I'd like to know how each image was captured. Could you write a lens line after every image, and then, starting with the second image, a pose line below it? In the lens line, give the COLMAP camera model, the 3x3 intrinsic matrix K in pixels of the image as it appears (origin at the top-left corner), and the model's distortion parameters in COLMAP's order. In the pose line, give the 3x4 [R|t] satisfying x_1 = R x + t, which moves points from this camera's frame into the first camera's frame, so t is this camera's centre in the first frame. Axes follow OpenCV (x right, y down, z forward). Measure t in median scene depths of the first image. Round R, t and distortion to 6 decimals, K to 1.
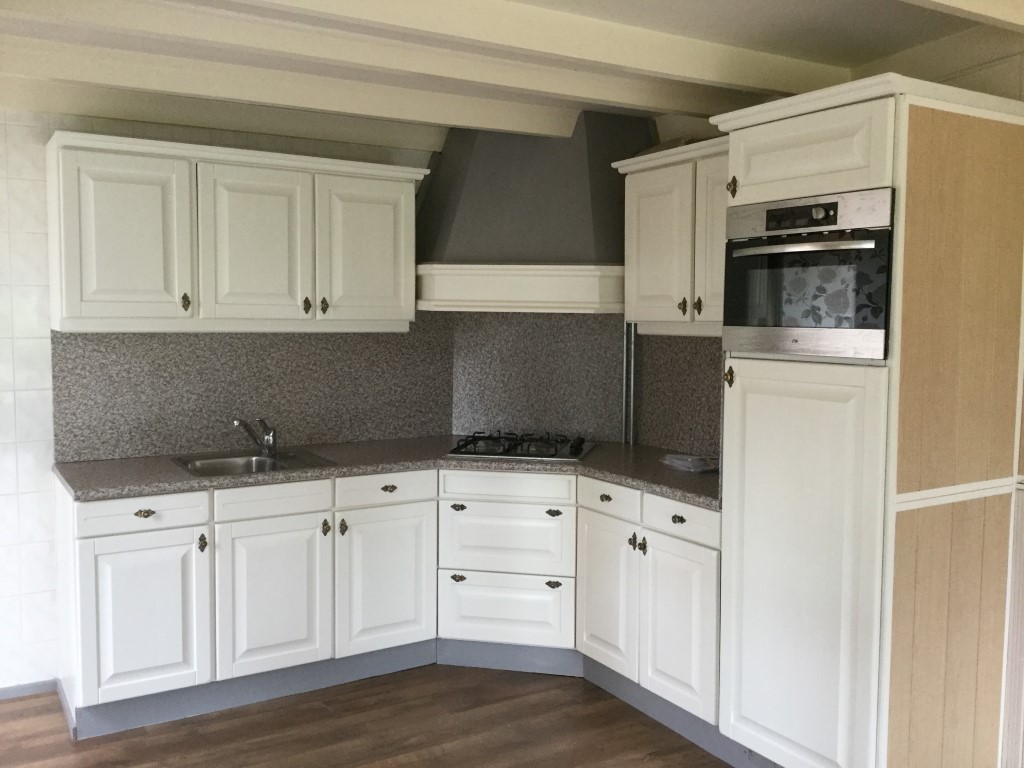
lens RADIAL K [[923.8, 0, 515.0], [0, 923.8, 381.7], [0, 0, 1]] dist [0.052511, -0.056996]
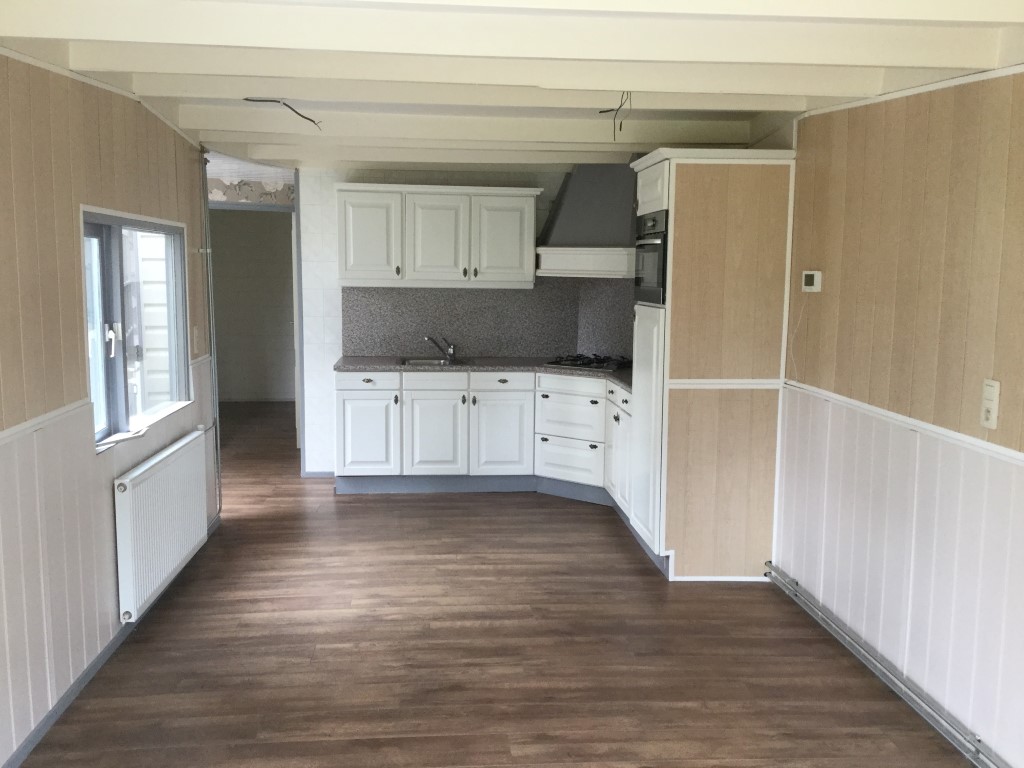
lens RADIAL K [[923.8, 0, 510.7], [0, 923.8, 386.1], [0, 0, 1]] dist [0.052511, -0.056996]
pose [[0.892733, 0.058718, -0.446743, 0.645160], [-0.039327, 0.997843, 0.052564, 0.035729], [0.448866, -0.029356, 0.893117, -0.516442]]
